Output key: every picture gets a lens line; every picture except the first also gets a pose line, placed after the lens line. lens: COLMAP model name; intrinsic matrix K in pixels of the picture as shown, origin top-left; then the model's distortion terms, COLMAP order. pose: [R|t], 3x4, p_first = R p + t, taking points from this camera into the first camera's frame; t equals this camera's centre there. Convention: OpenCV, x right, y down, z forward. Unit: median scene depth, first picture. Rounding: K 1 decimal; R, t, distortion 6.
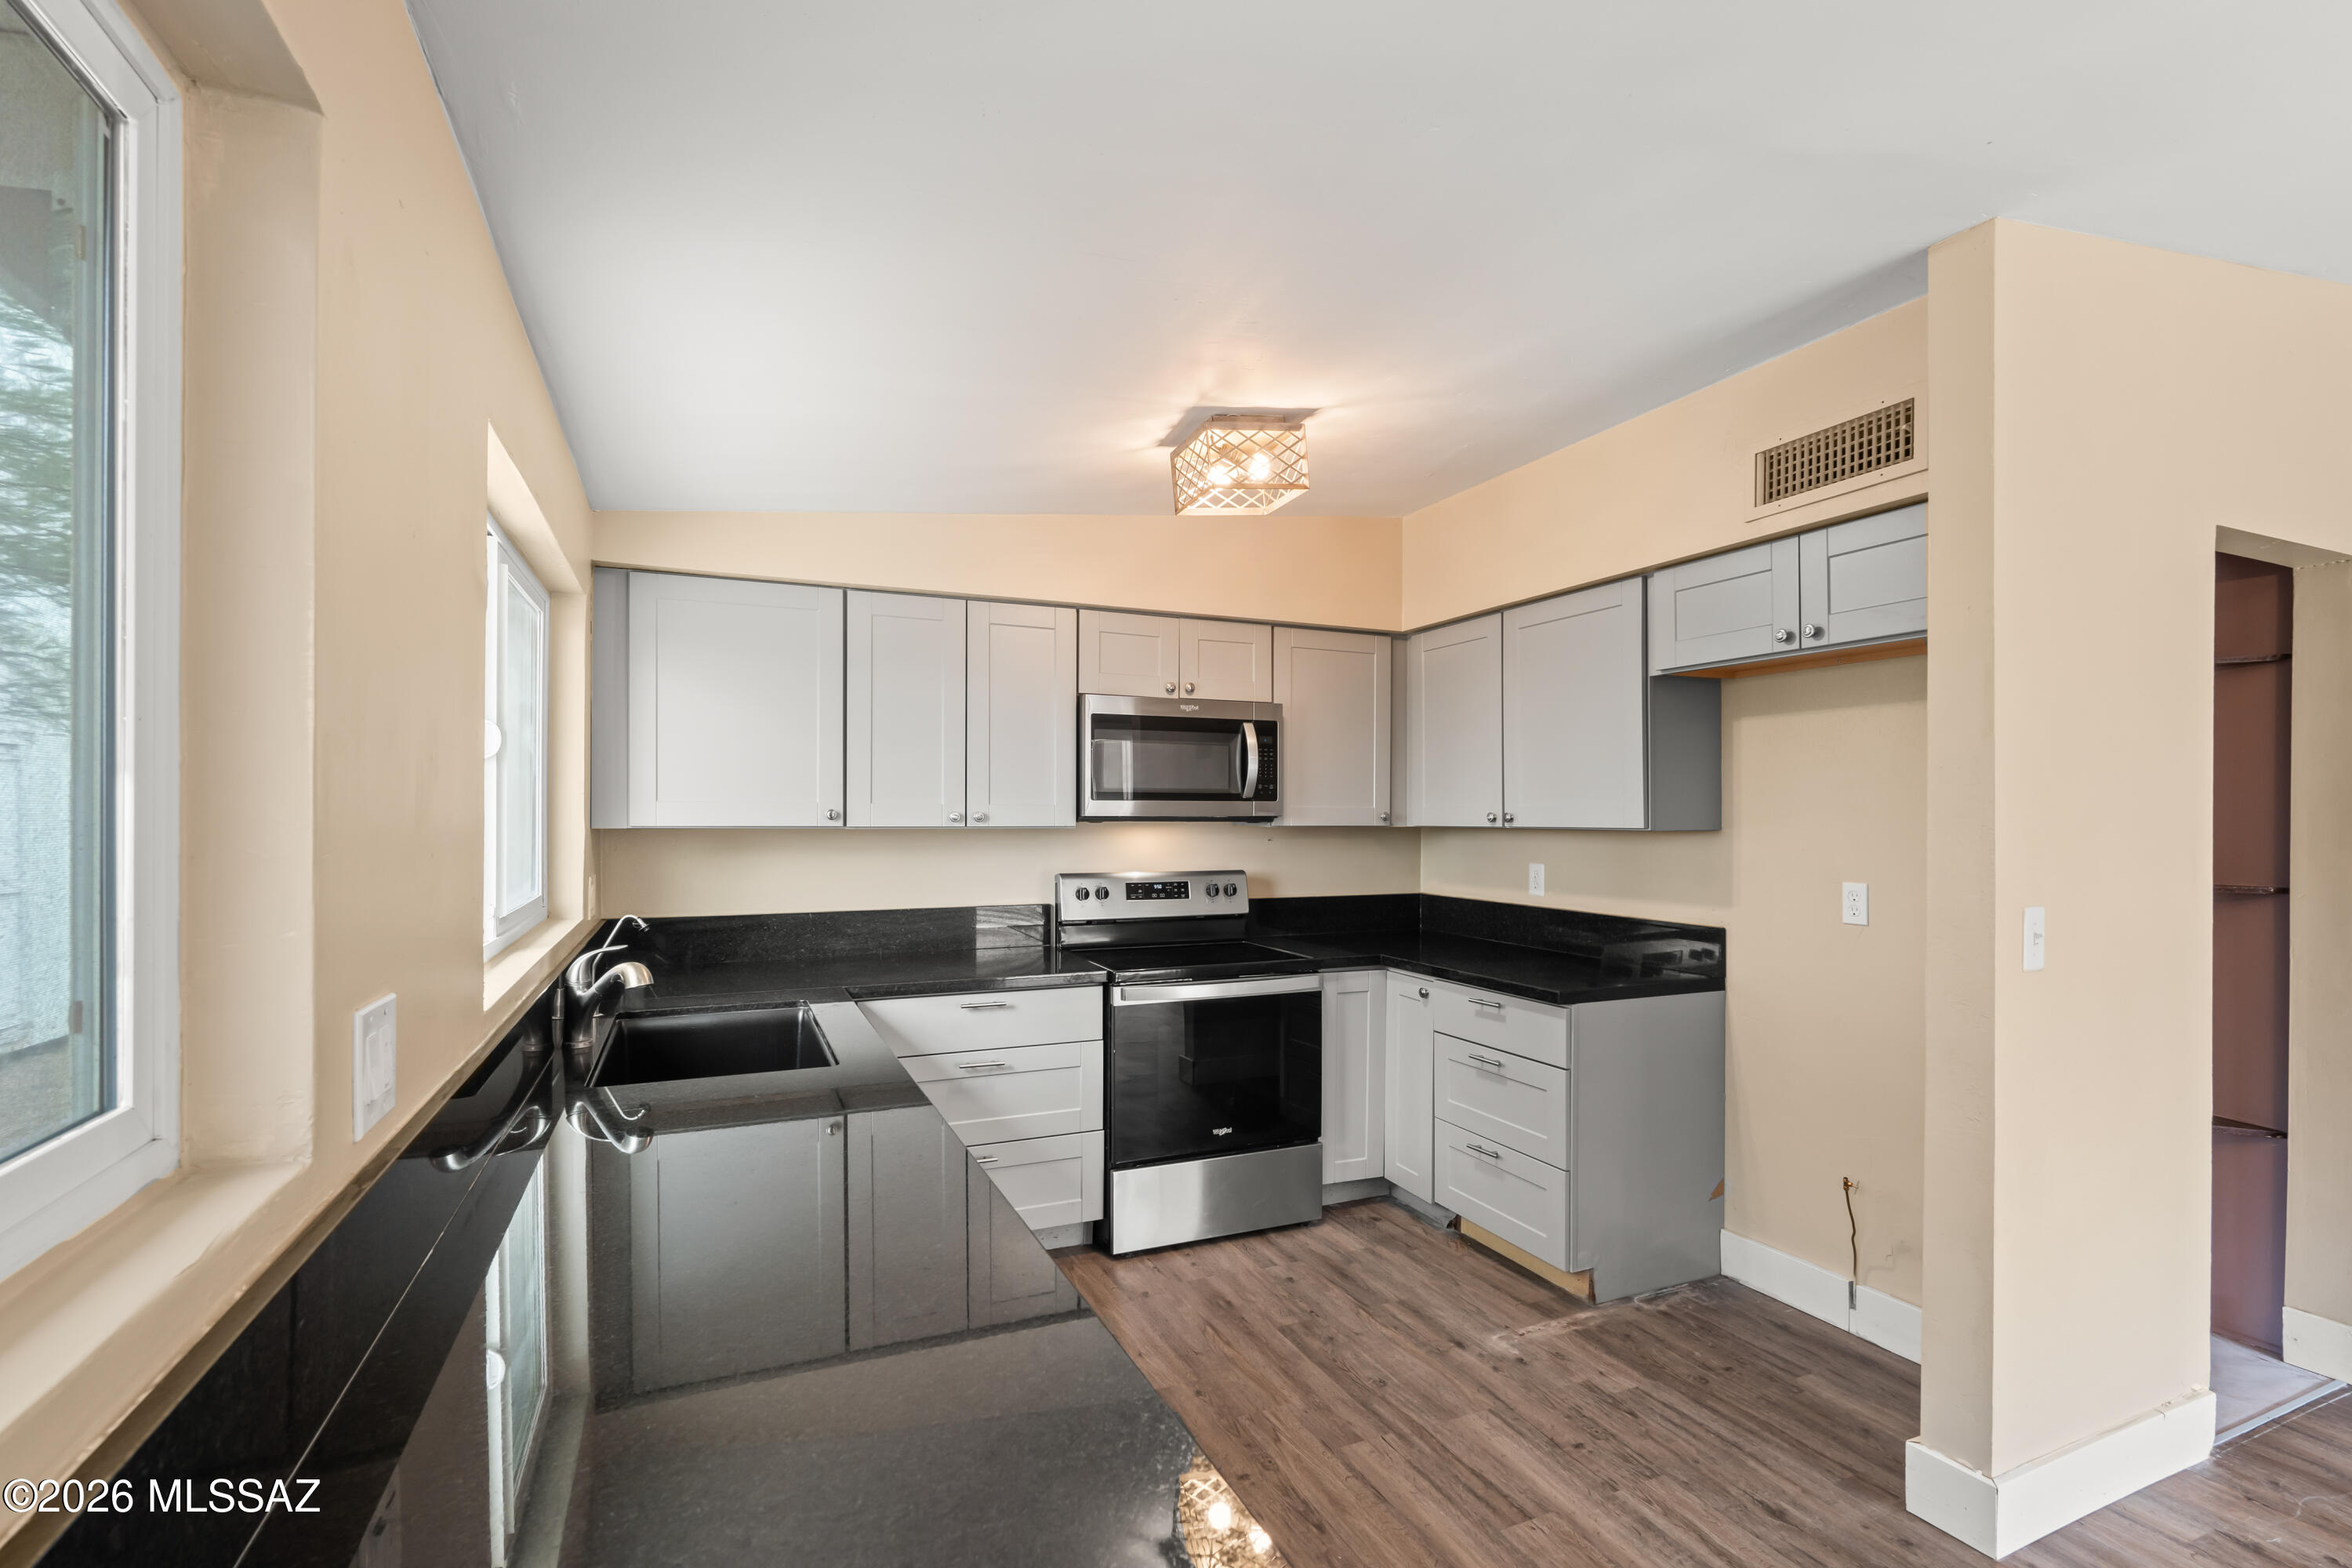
lens RADIAL K [[1066.0, 0, 1247.4], [0, 1066.0, 818.5], [0, 0, 1]] dist [-0.005090, 0.001052]
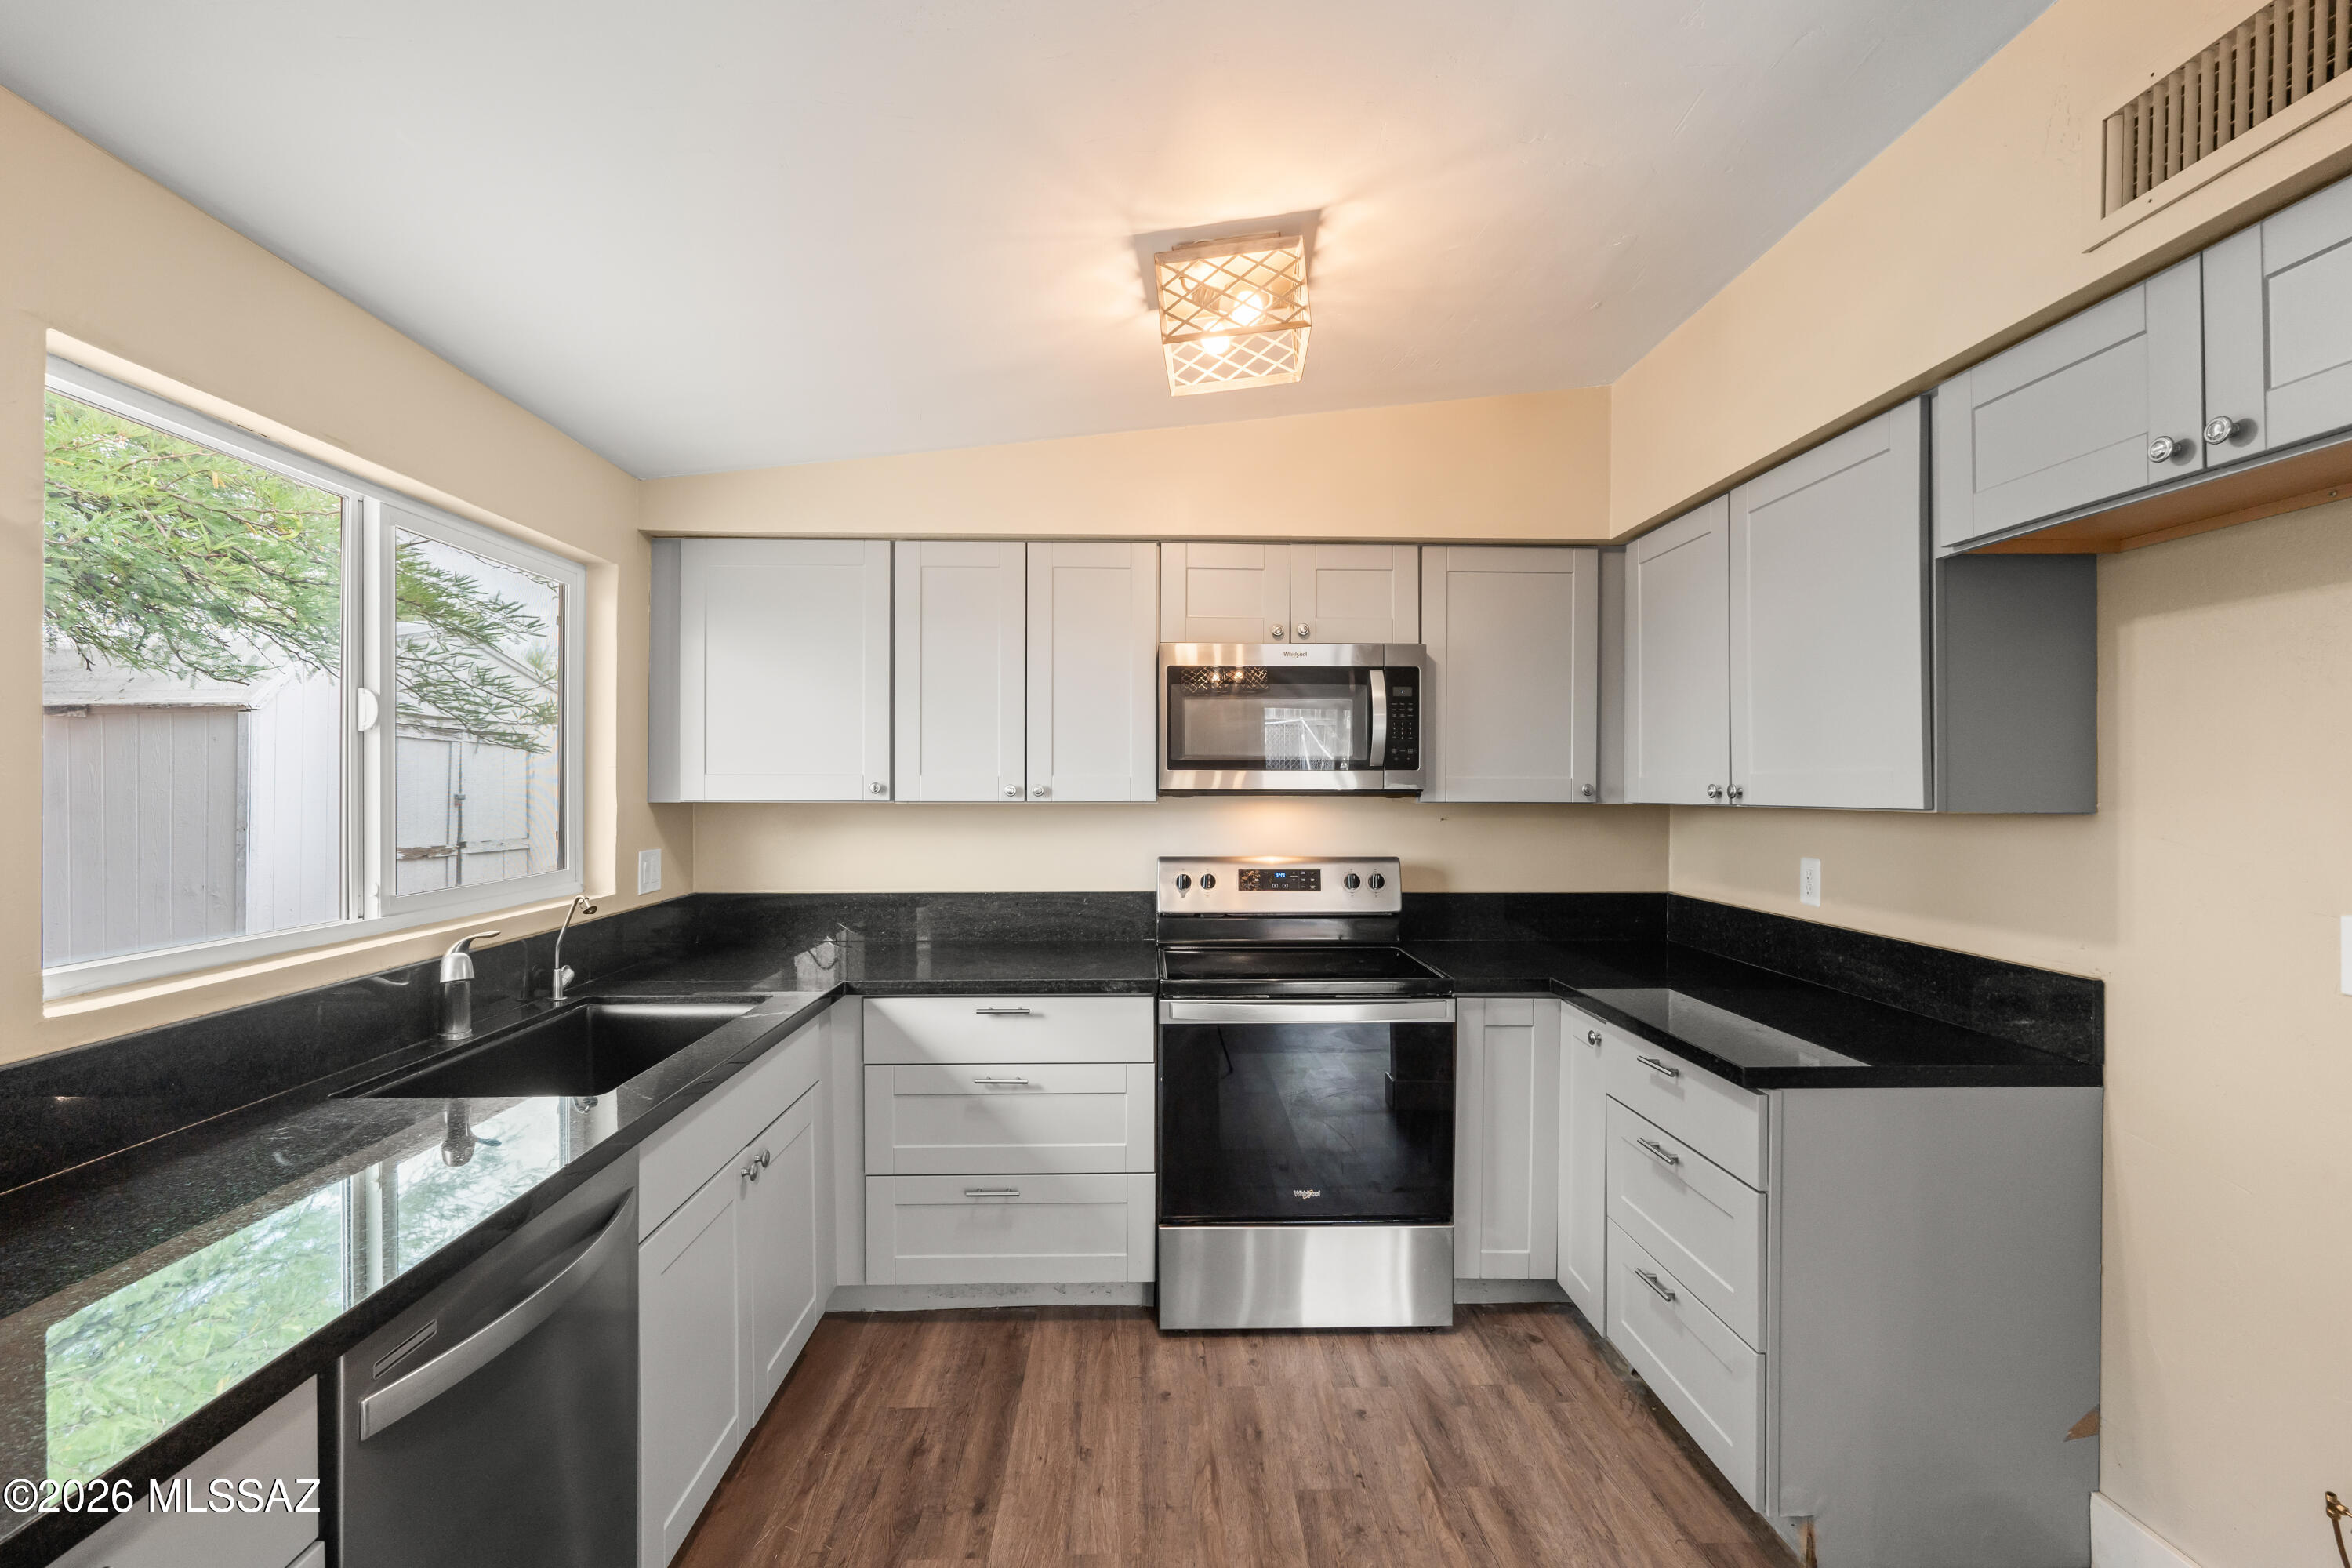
lens RADIAL K [[1066.0, 0, 1196.6], [0, 1066.0, 791.8], [0, 0, 1]] dist [-0.005090, 0.001052]
pose [[0.919068, 0.000600, -0.394098, 0.219913], [-0.000237, 0.999999, 0.000972, -0.001350], [0.394099, -0.000800, 0.919068, 0.265532]]
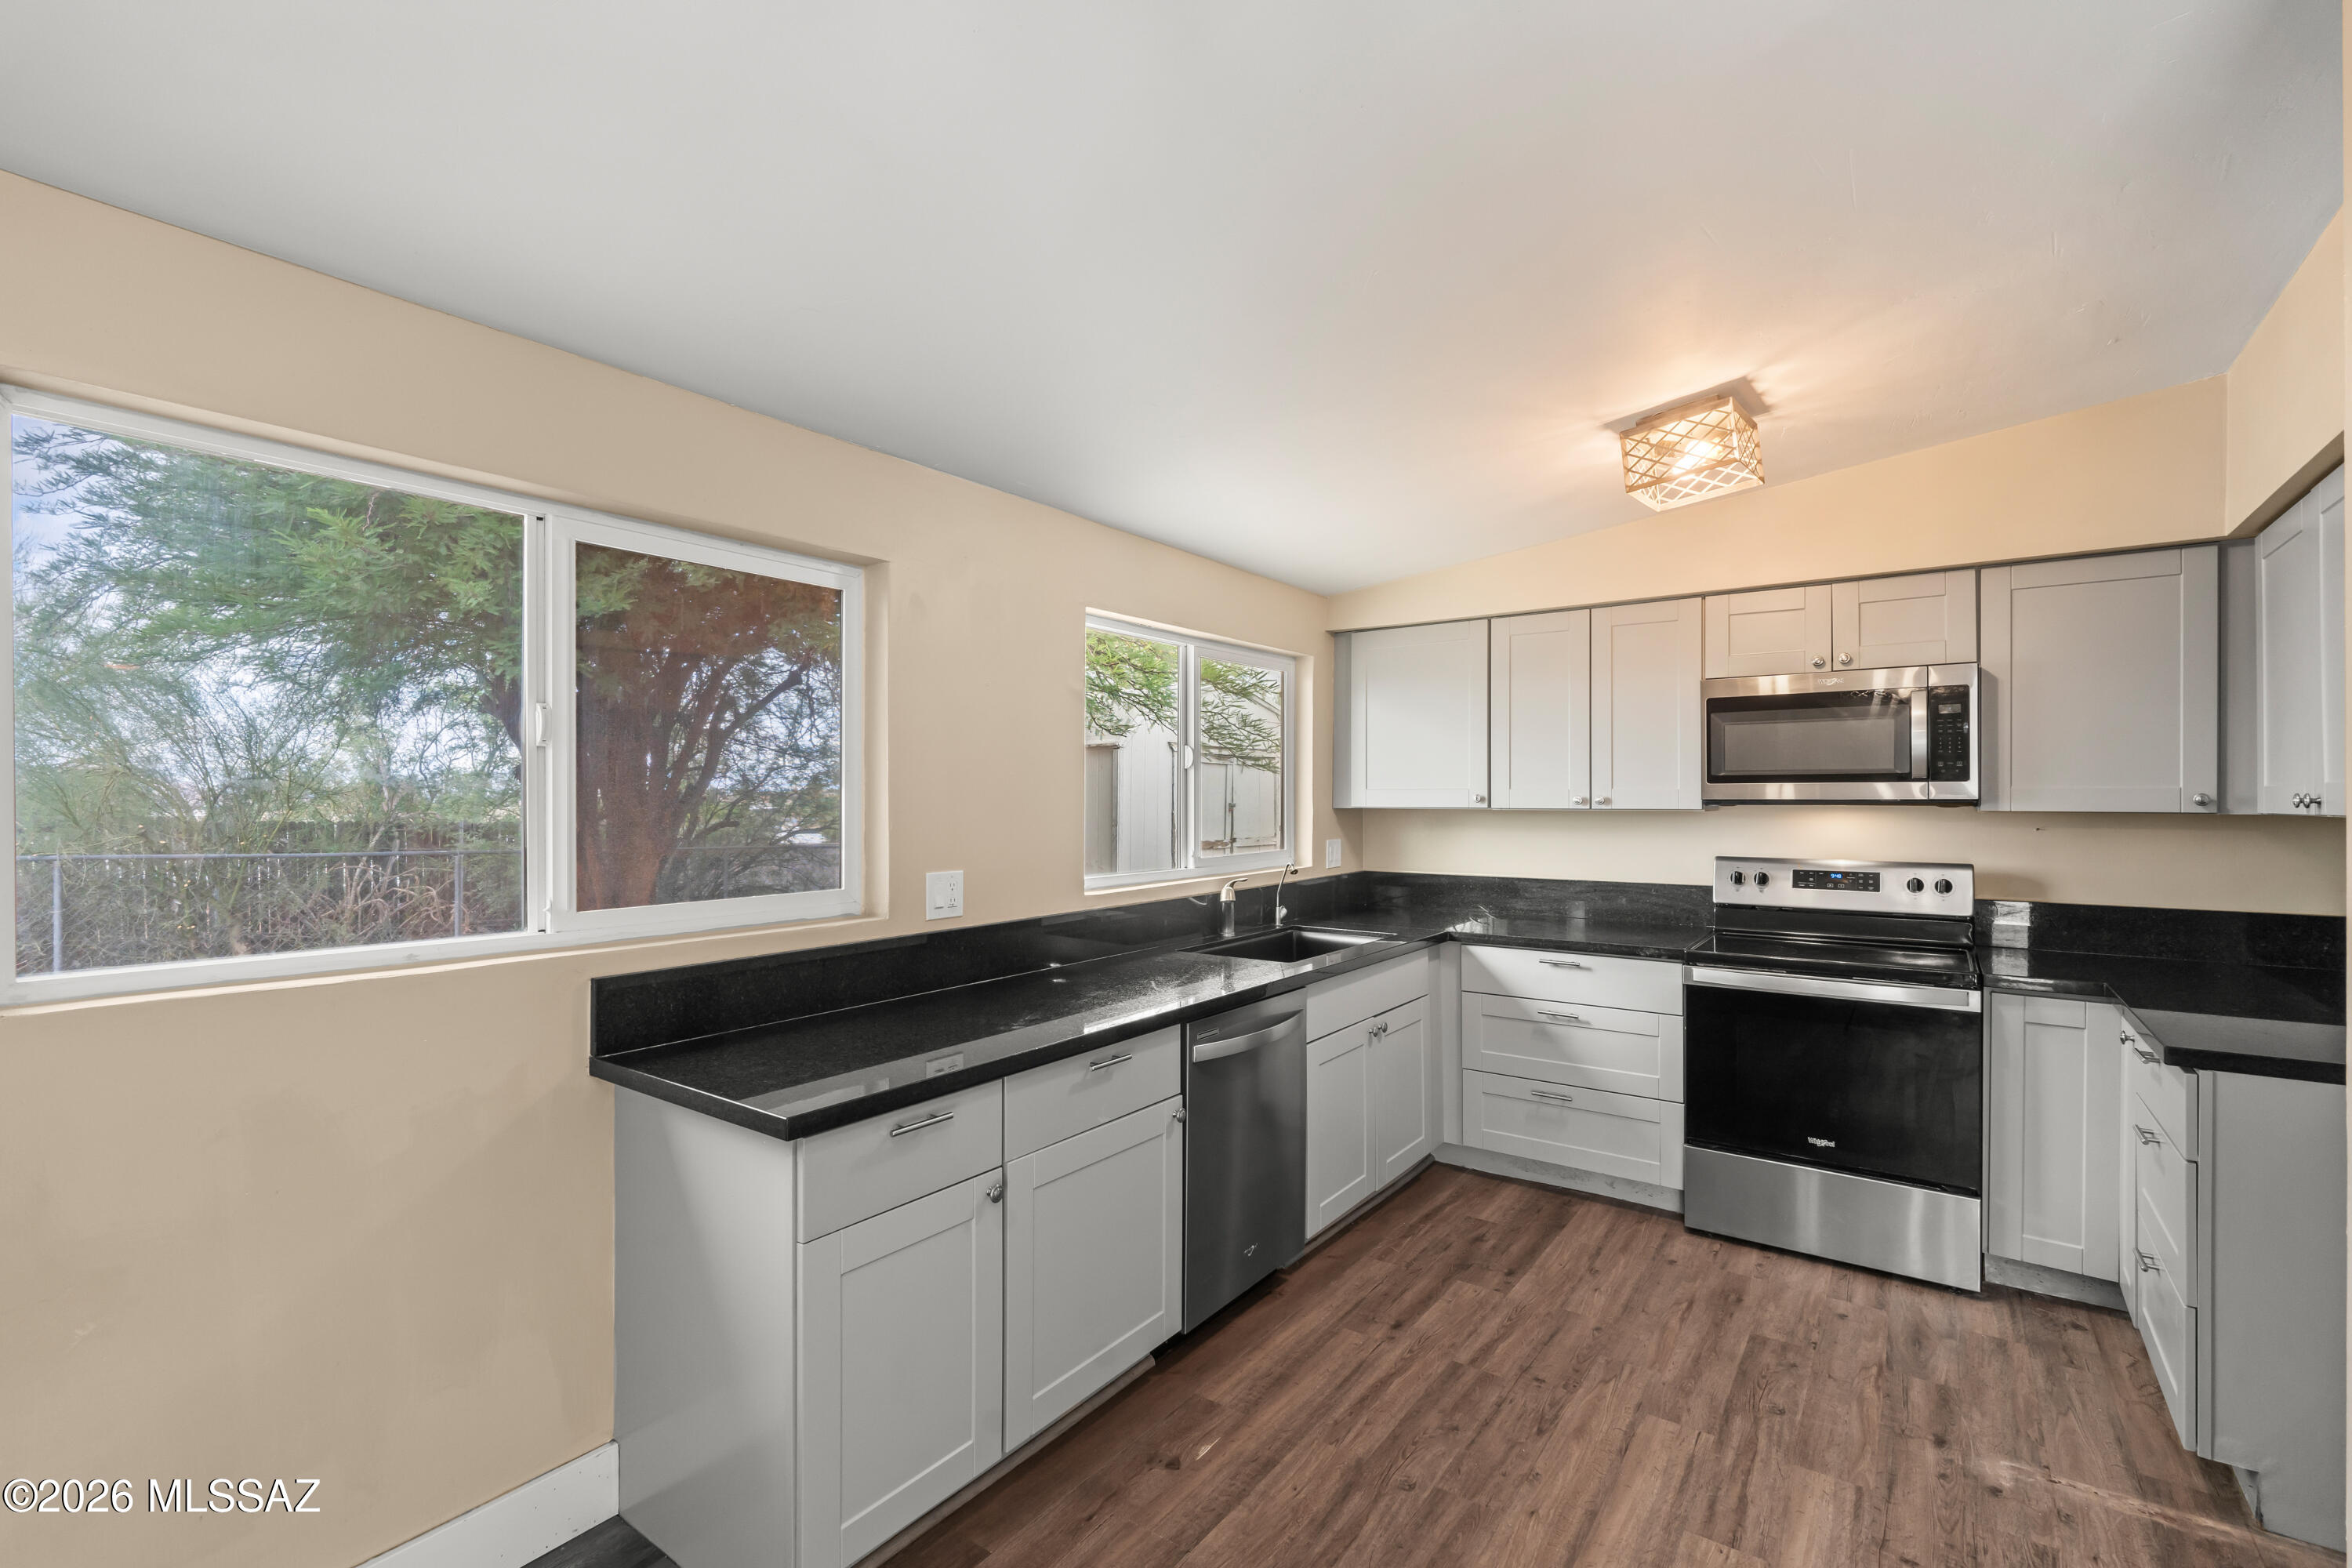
lens RADIAL K [[1066.0, 0, 1167.7], [0, 1066.0, 790.0], [0, 0, 1]] dist [-0.005090, 0.001052]
pose [[0.477919, -0.008695, -0.878361, 0.541633], [-0.001320, 0.999943, -0.010617, 0.000354], [0.878403, 0.006234, 0.477881, 0.069139]]
